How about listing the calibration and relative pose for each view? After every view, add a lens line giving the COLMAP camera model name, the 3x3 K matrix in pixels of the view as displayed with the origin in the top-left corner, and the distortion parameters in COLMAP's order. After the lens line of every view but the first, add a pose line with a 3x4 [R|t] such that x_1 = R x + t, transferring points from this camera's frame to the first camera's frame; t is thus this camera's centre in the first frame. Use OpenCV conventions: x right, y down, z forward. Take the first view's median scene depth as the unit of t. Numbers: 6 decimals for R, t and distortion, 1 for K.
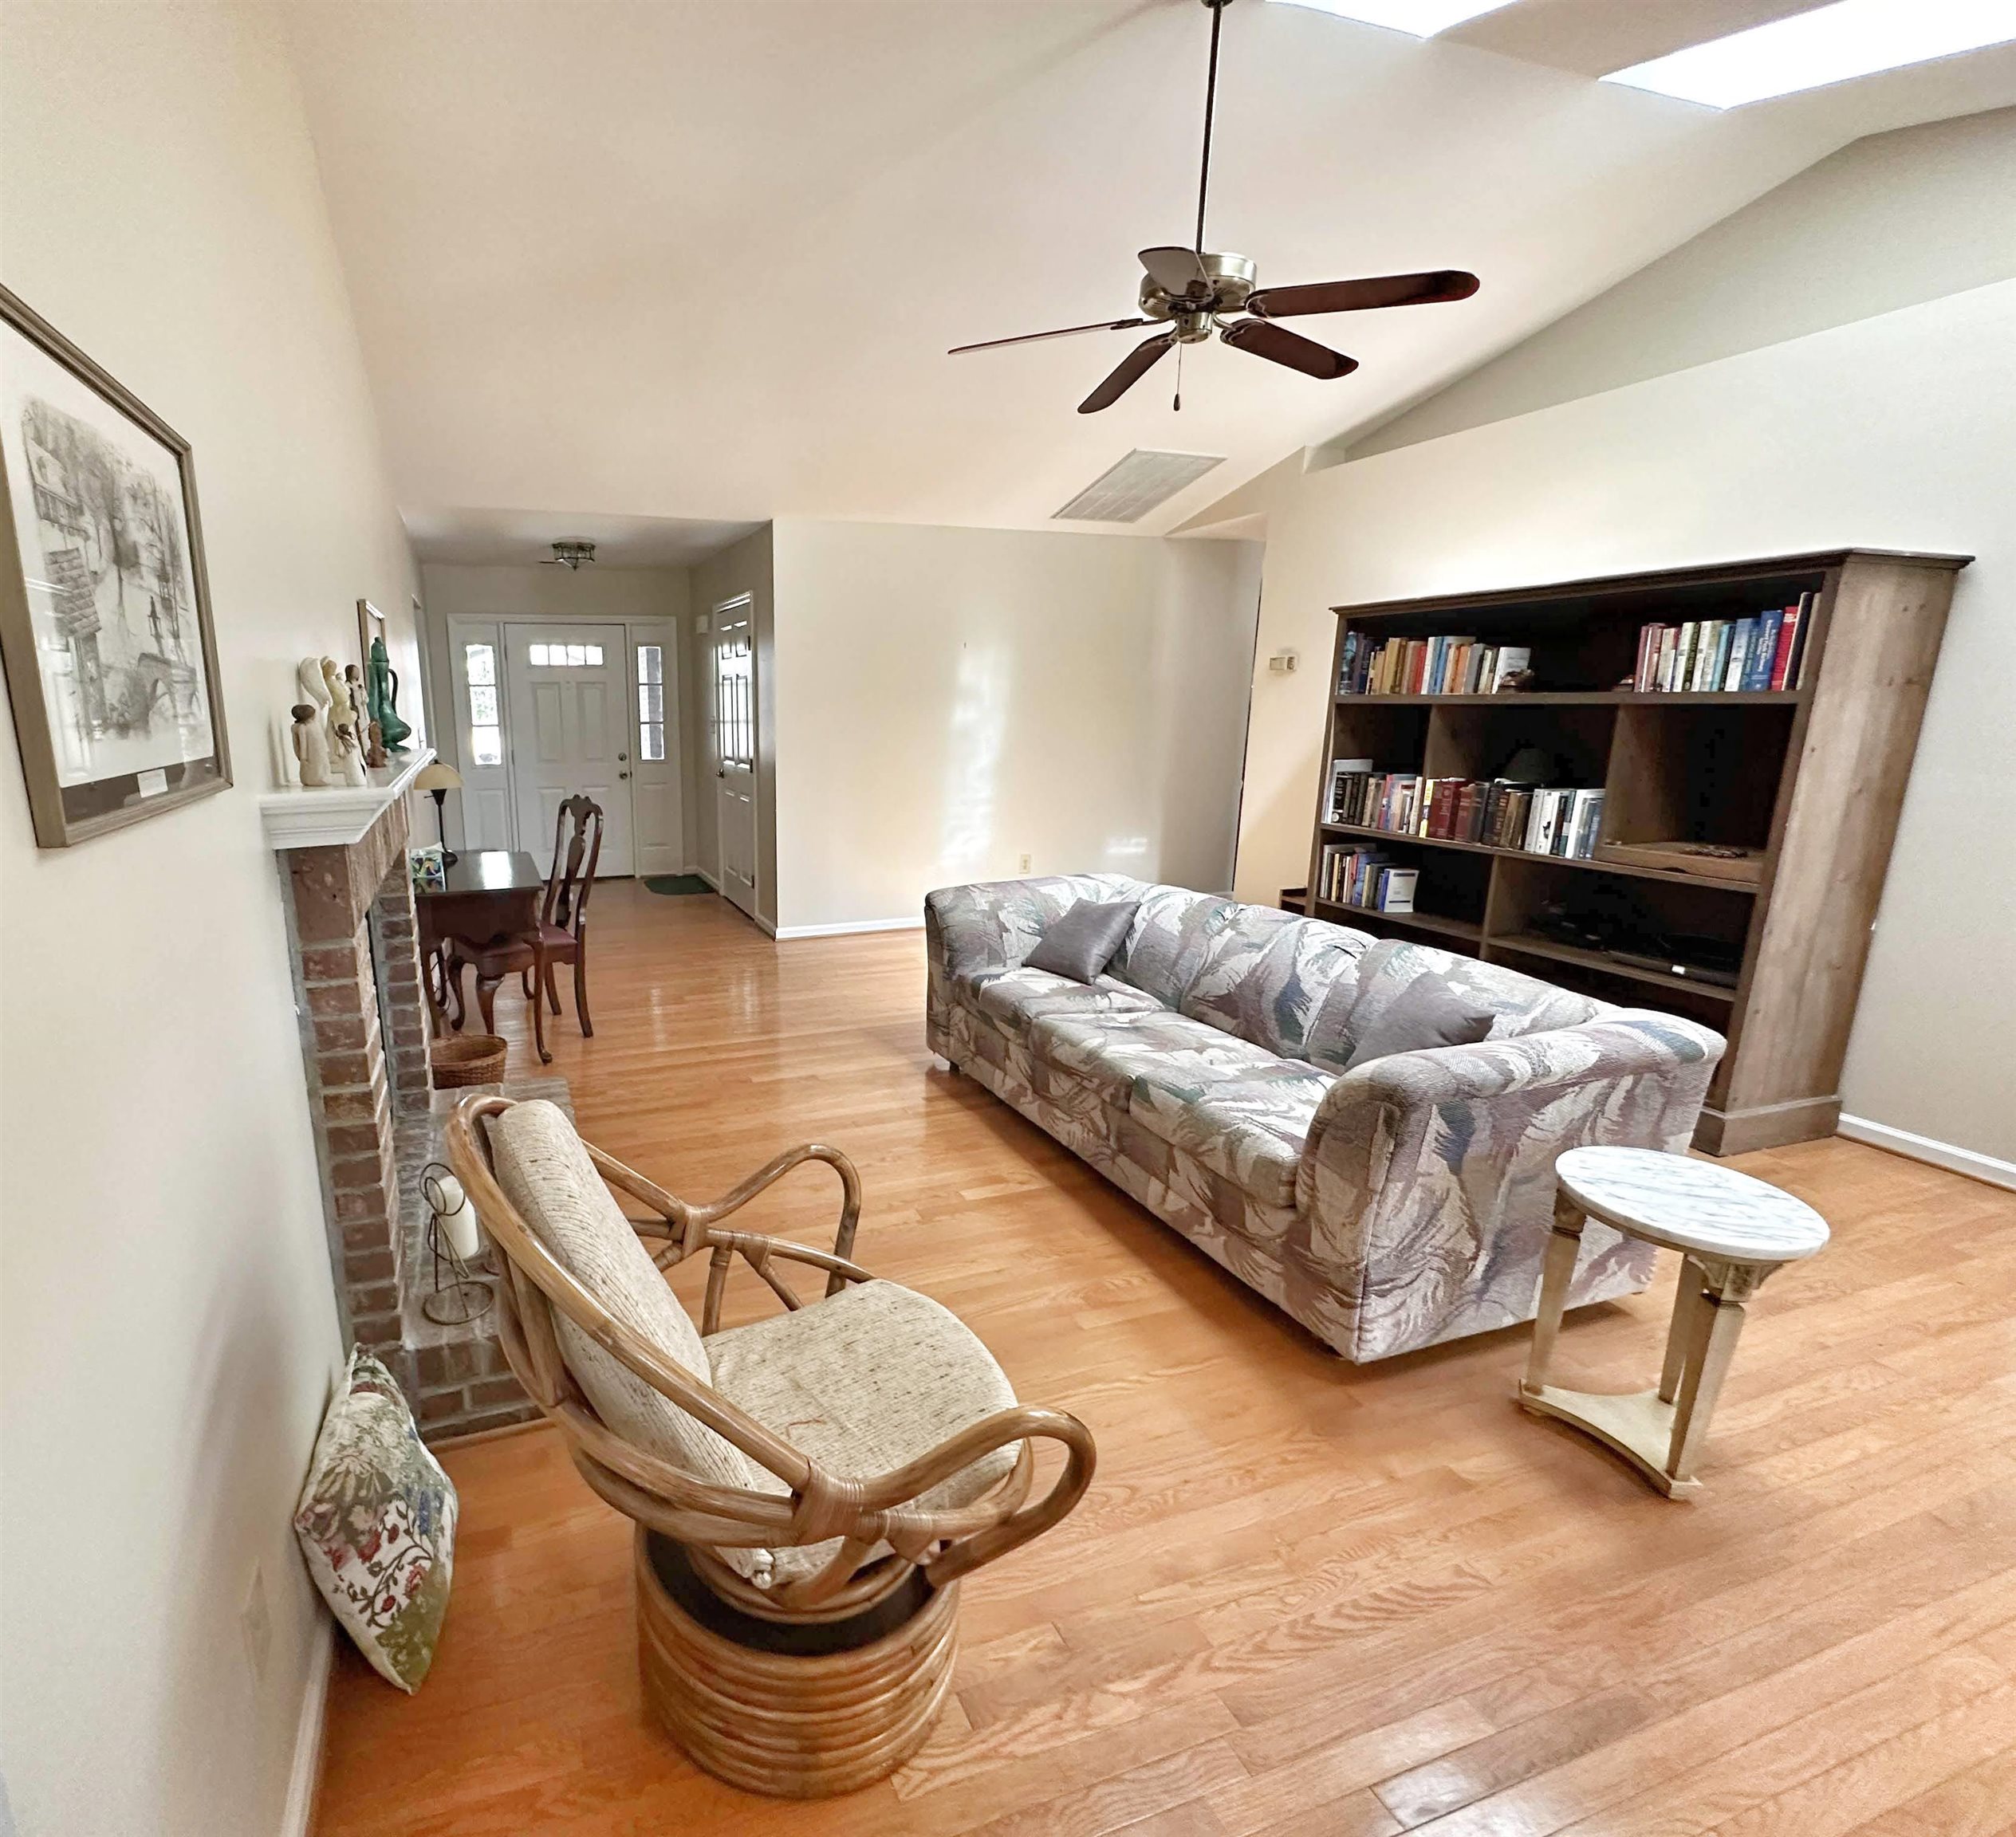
lens RADIAL K [[982.1, 0, 795.2], [0, 982.1, 917.9], [0, 0, 1]] dist [-0.000430, -0.000023]
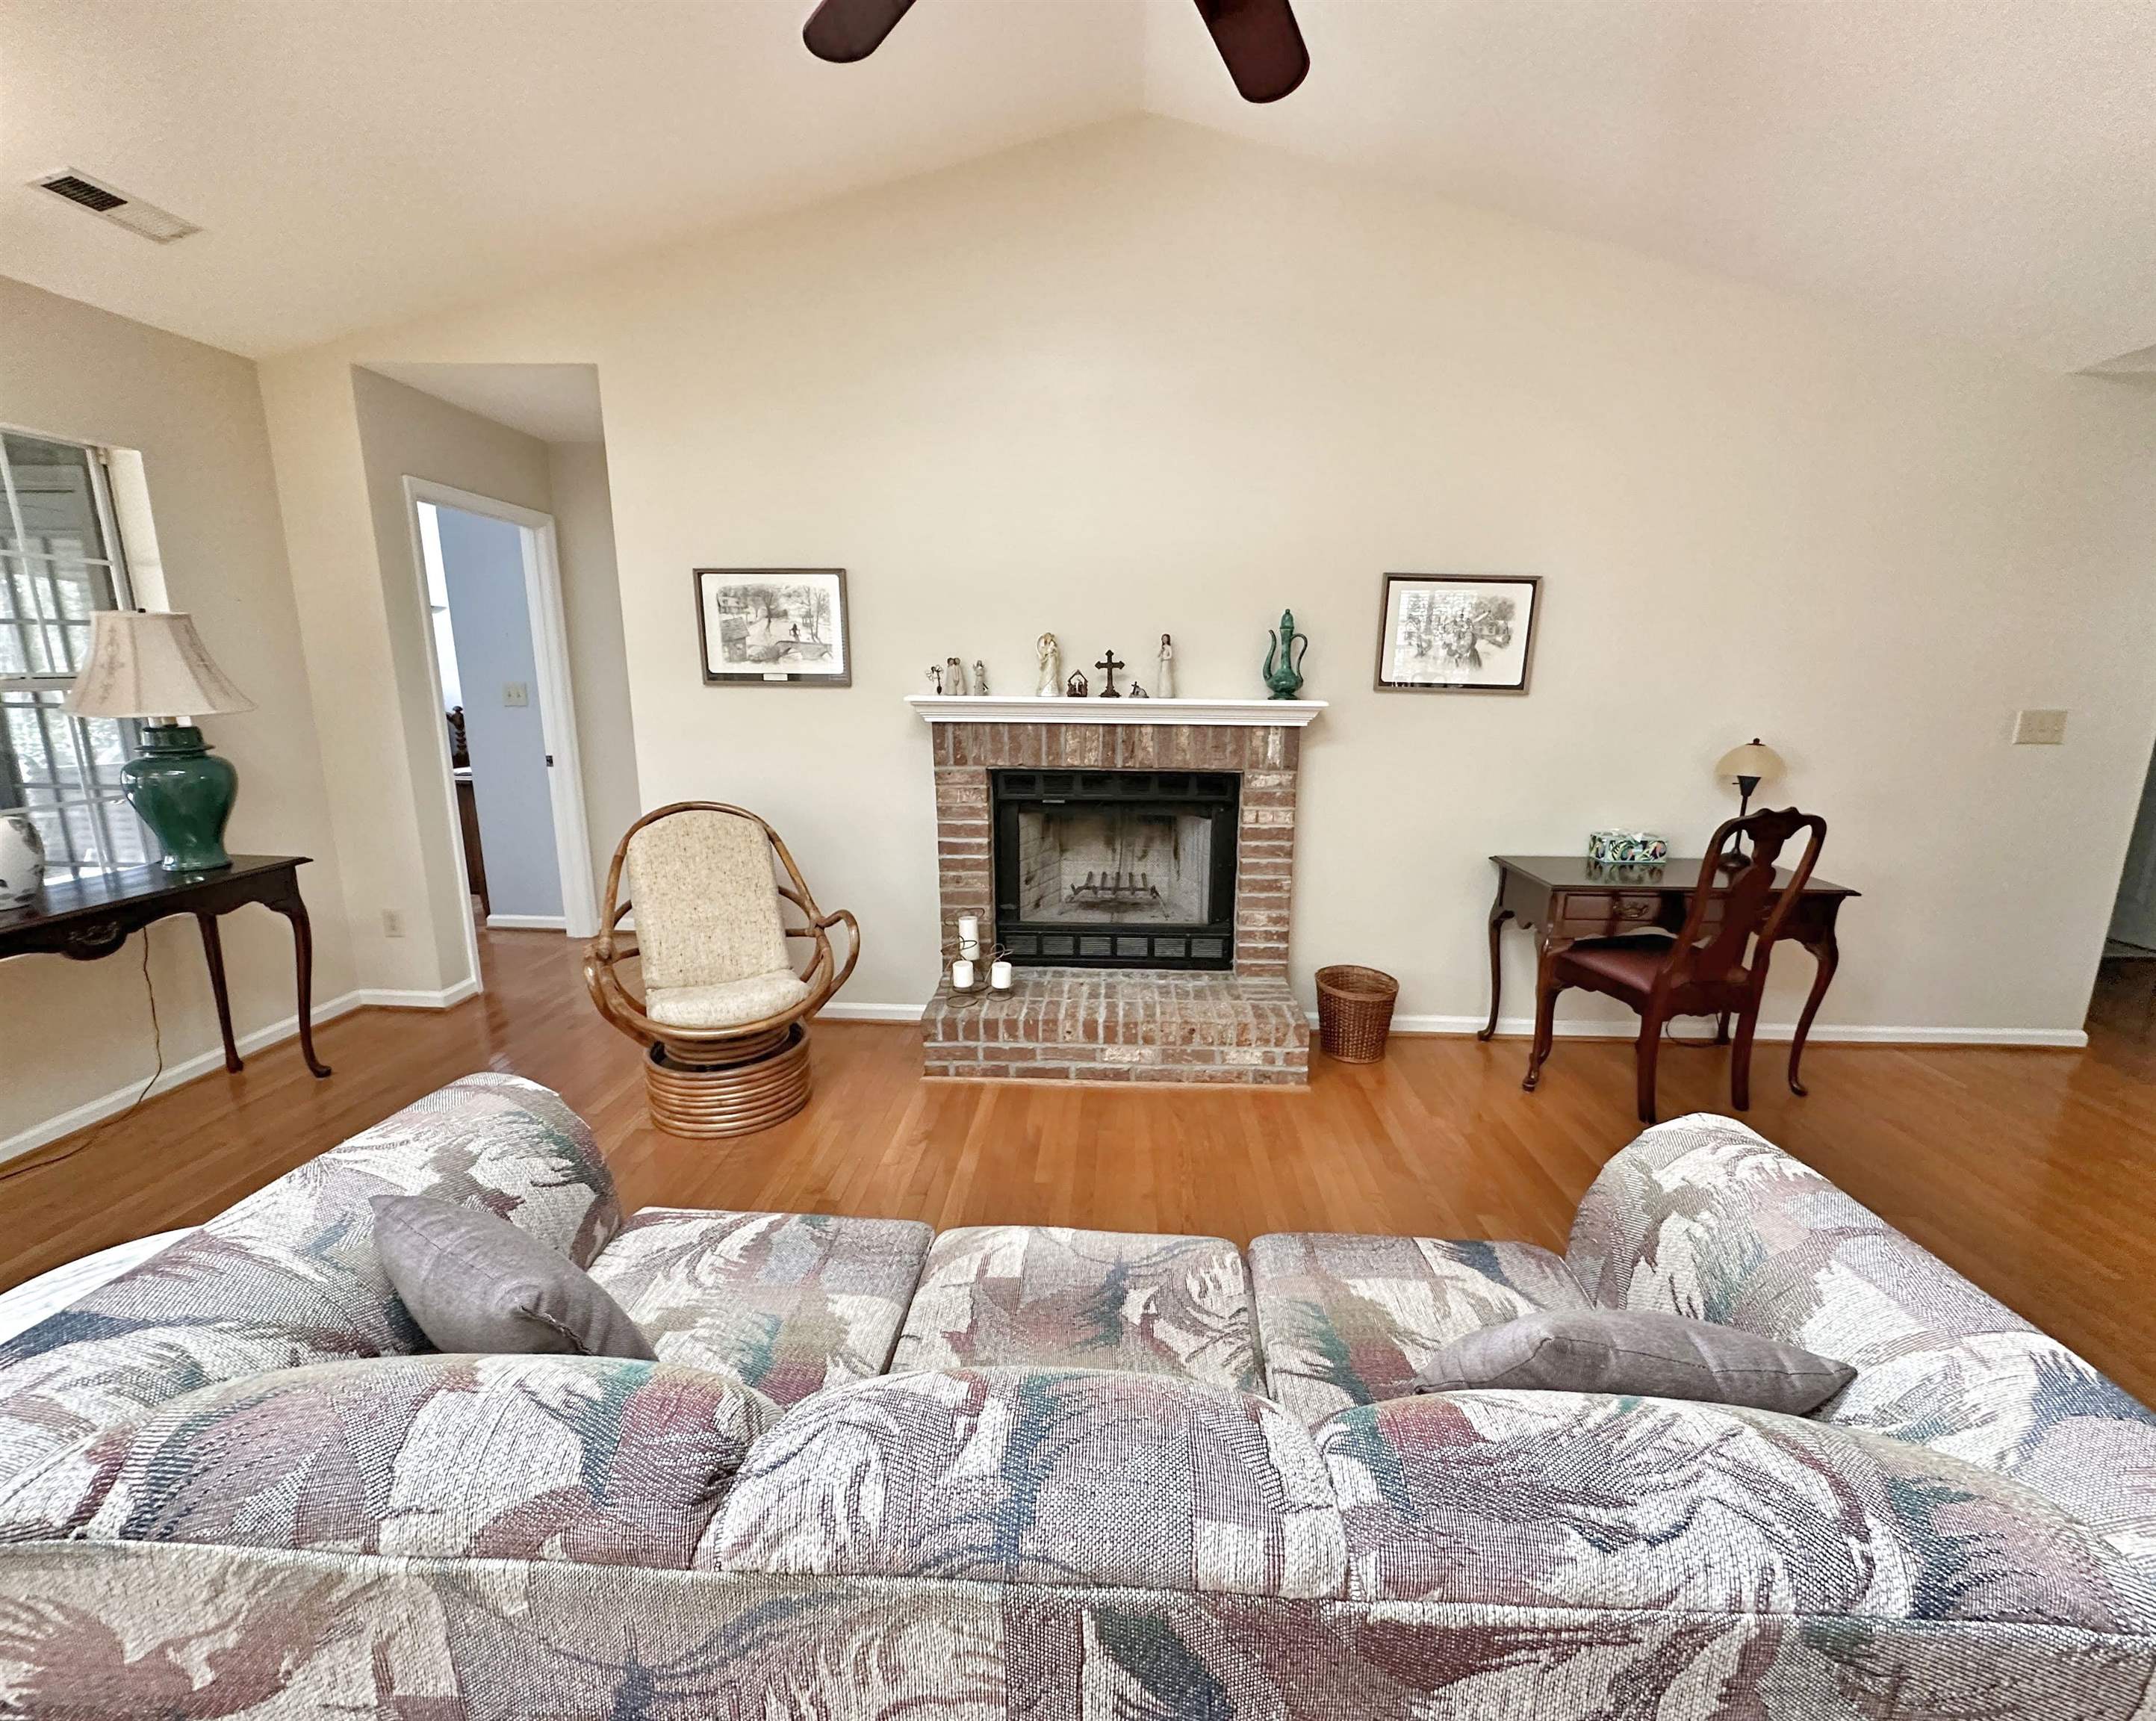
lens RADIAL K [[921.3, 0, 1097.1], [0, 921.3, 865.7], [0, 0, 1]] dist [-0.003016, 0.000313]
pose [[-0.327276, 0.208769, -0.921578, 0.611306], [-0.213925, 0.933596, 0.287461, -0.197751], [0.920395, 0.291228, -0.260882, 0.876540]]
